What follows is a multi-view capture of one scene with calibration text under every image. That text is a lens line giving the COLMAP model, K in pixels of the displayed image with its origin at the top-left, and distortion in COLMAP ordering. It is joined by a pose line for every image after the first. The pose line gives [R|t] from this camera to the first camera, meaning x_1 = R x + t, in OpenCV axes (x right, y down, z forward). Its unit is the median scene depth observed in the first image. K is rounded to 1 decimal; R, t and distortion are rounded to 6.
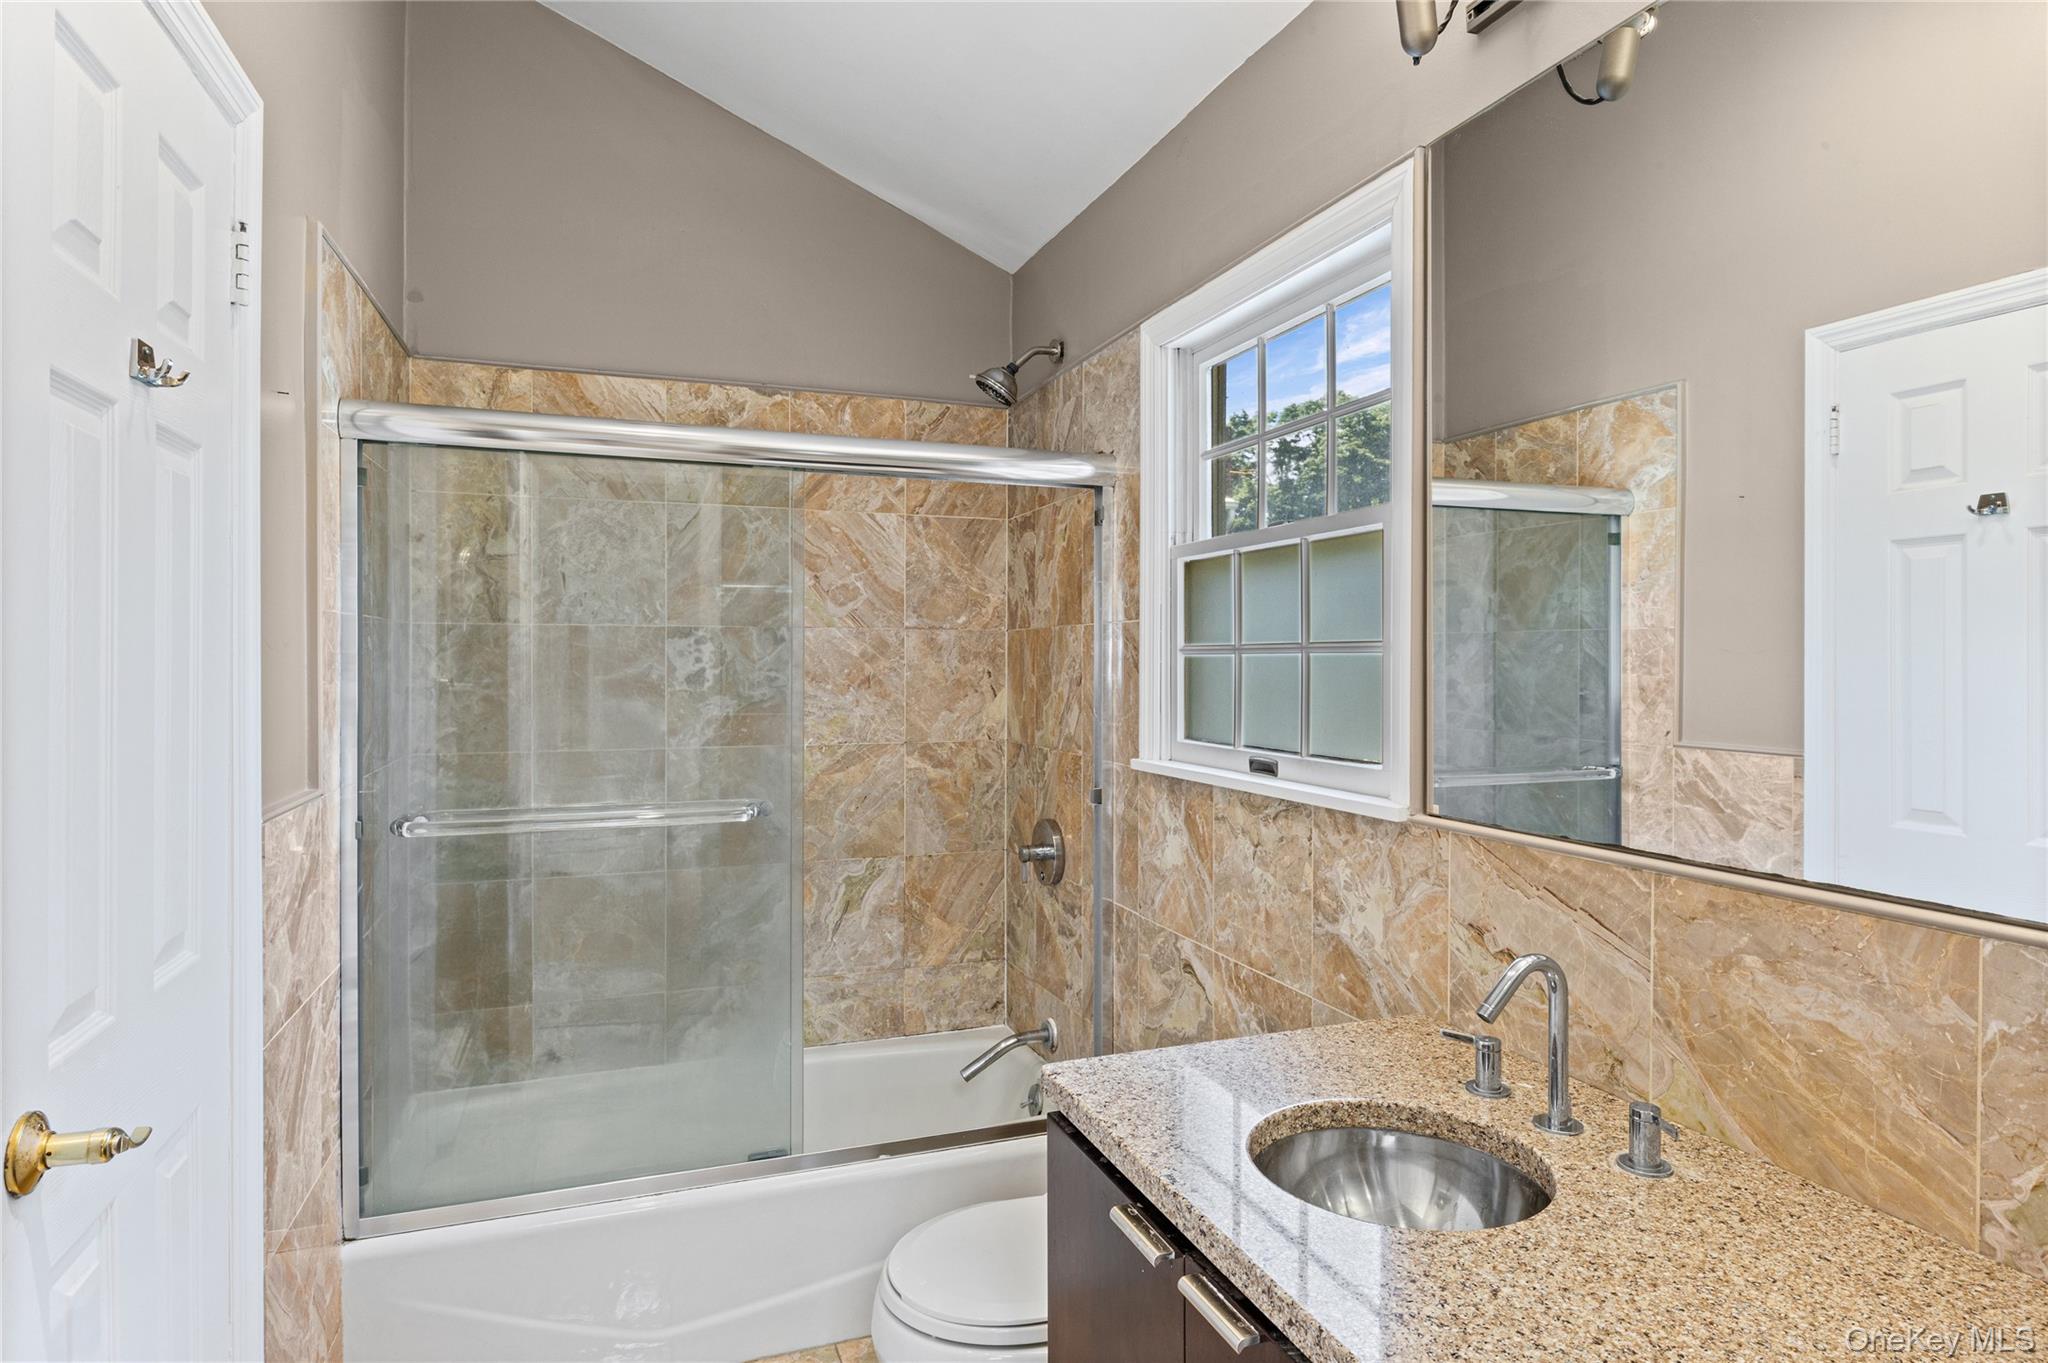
lens RADIAL K [[1126.5, 0, 1024.9], [0, 1126.5, 691.4], [0, 0, 1]] dist [0.002008, 0.000297]
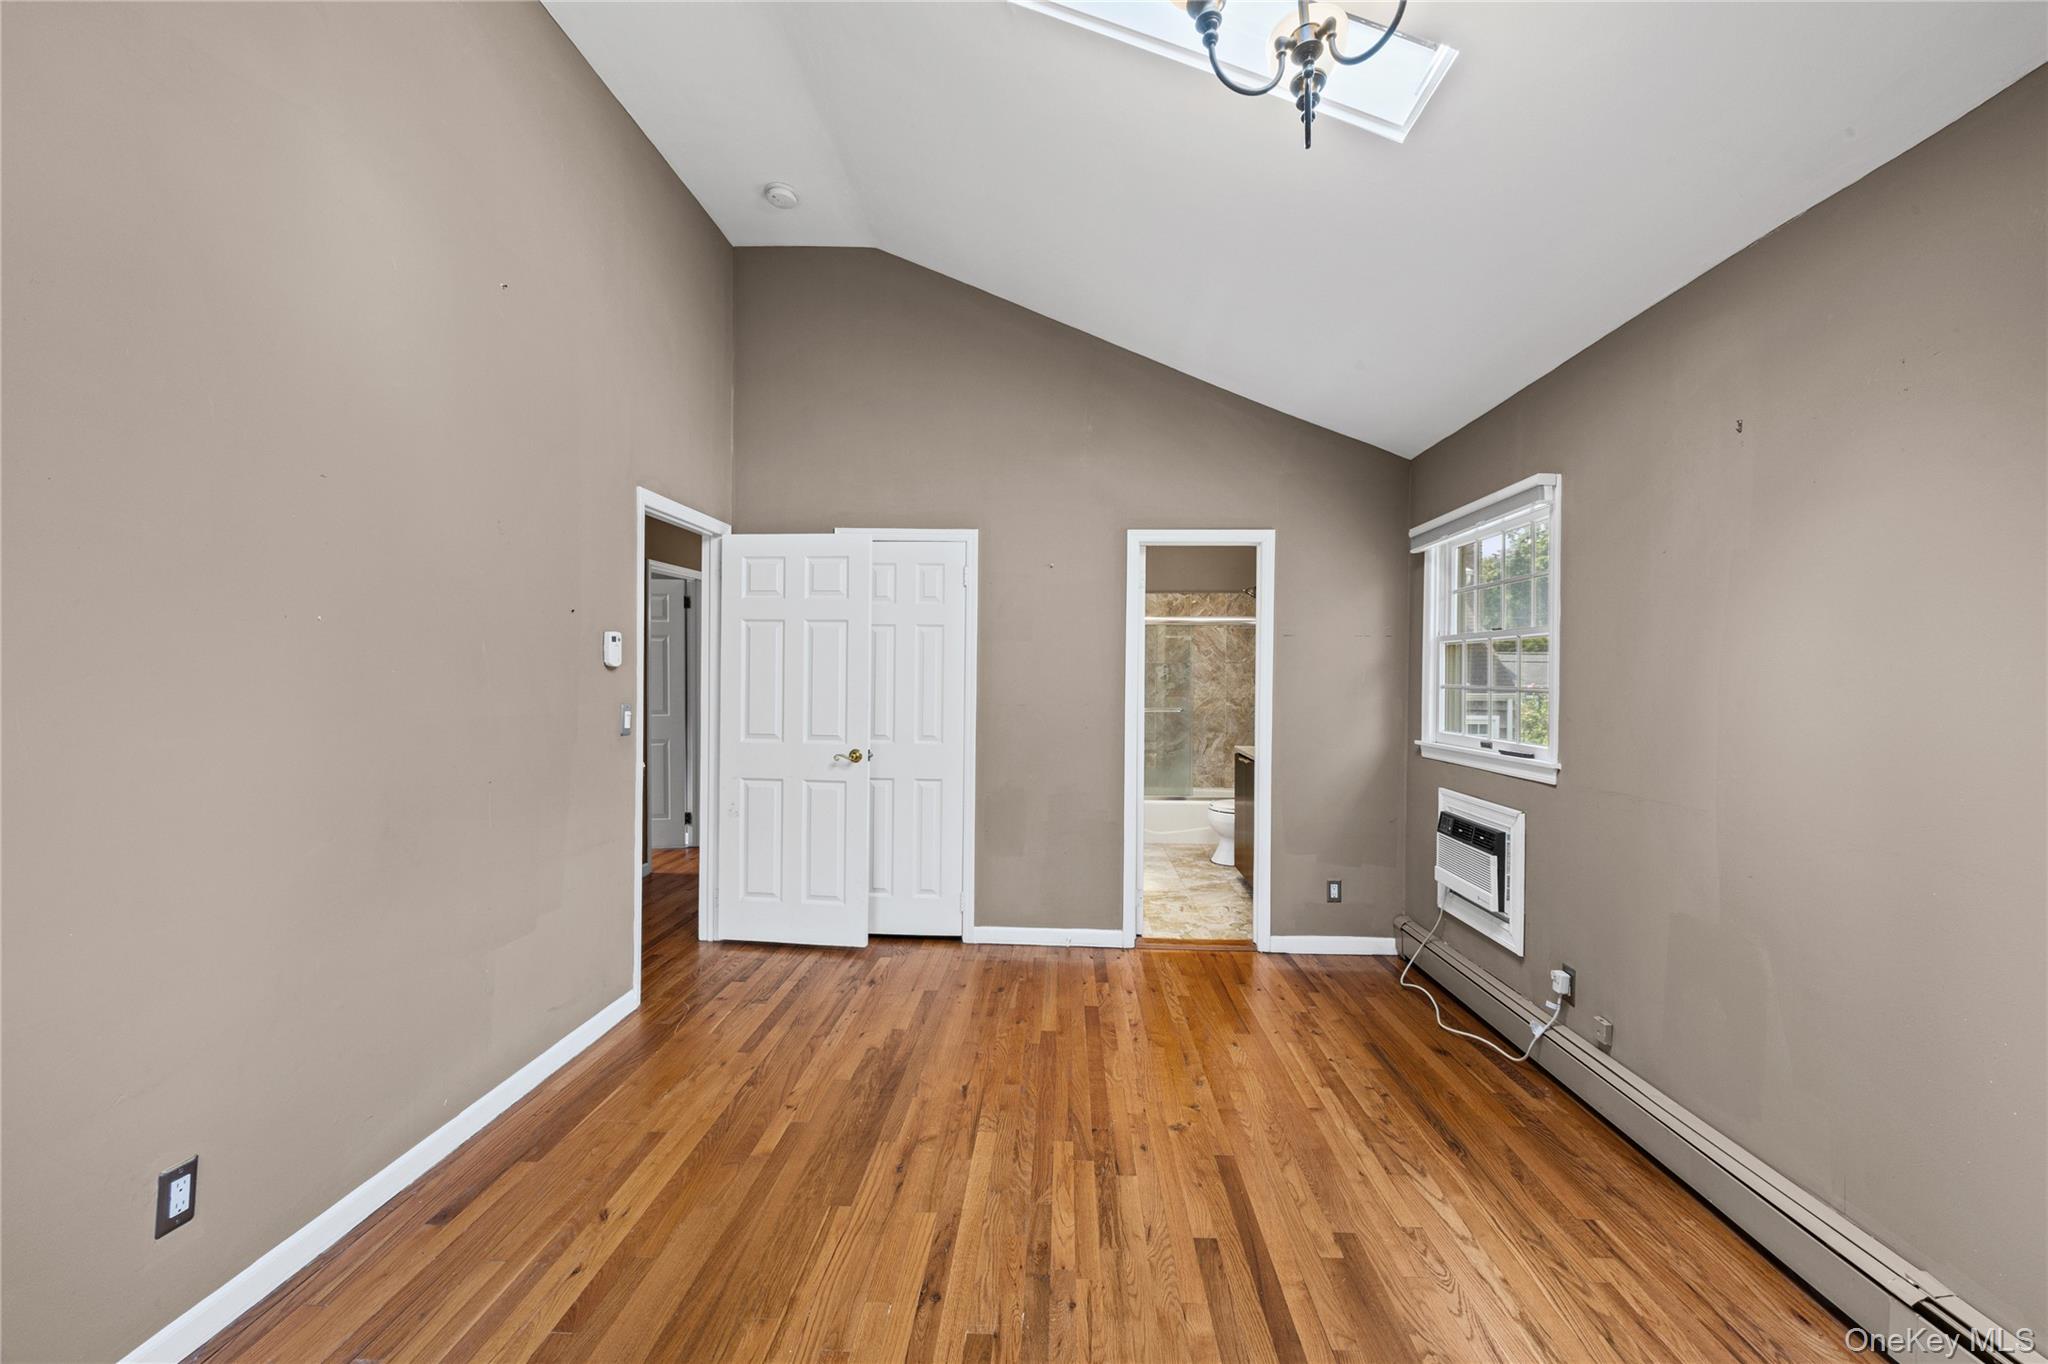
lens RADIAL K [[806.4, 0, 1026.9], [0, 806.4, 672.7], [0, 0, 1]] dist [-0.000155, -0.000082]
pose [[0.918532, 0.001734, -0.395342, 0.463849], [-0.009889, 0.999778, -0.018590, 0.034995], [0.395222, 0.020985, 0.918346, -2.209673]]
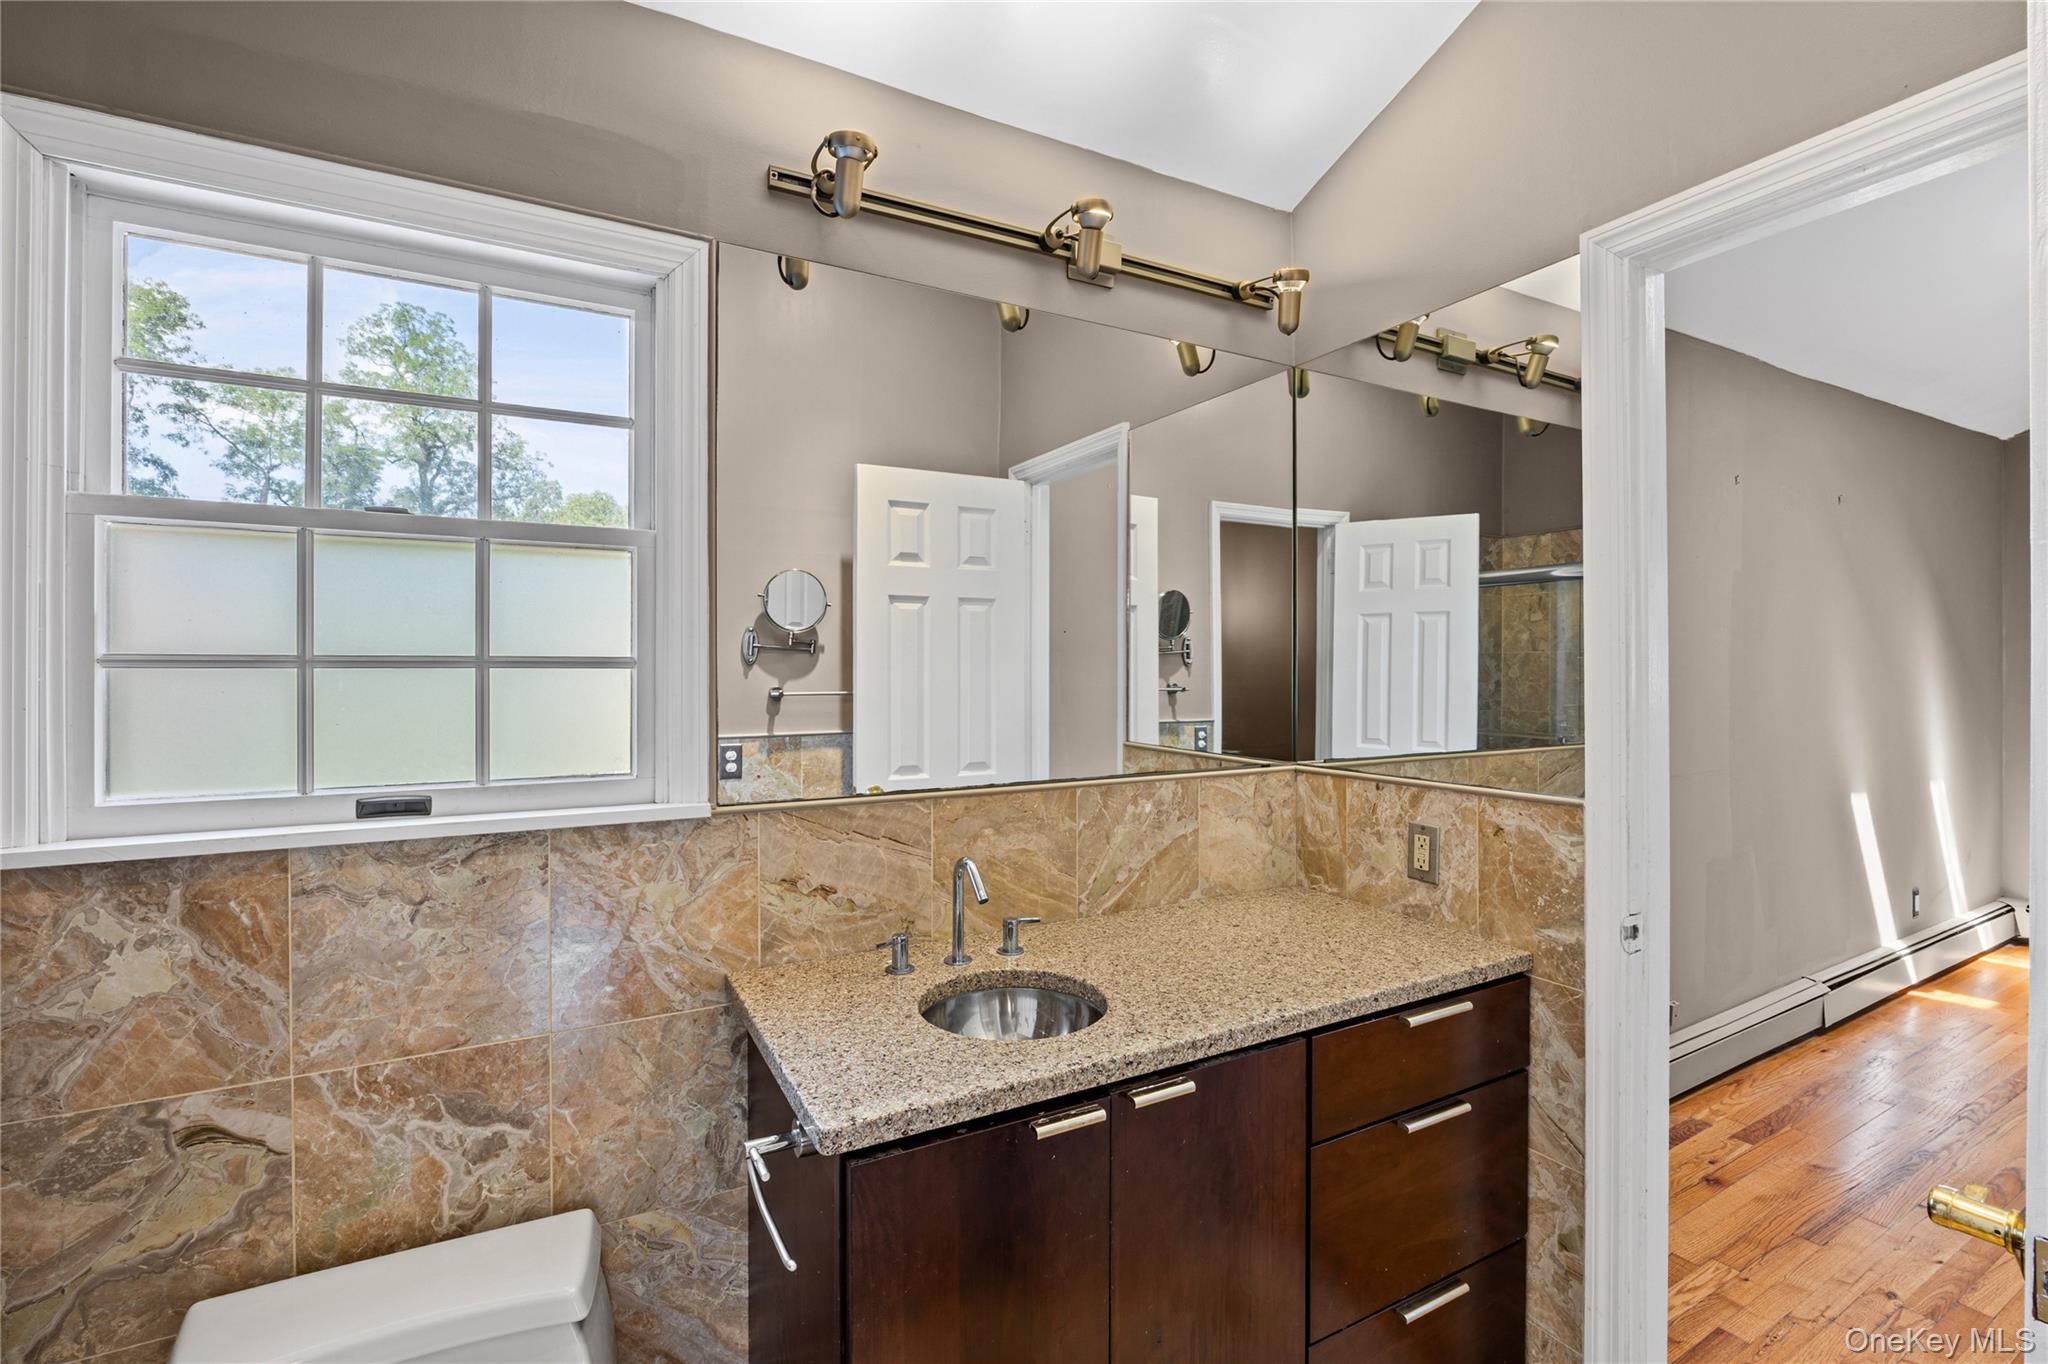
lens RADIAL K [[926.2, 0, 1027.2], [0, 926.2, 660.1], [0, 0, 1]] dist [-0.015289, 0.000145]
pose [[-0.148221, -0.000643, 0.988954, -0.534047], [0.023220, 0.999722, 0.004131, -0.033084], [-0.988682, 0.023576, -0.148165, 0.672573]]
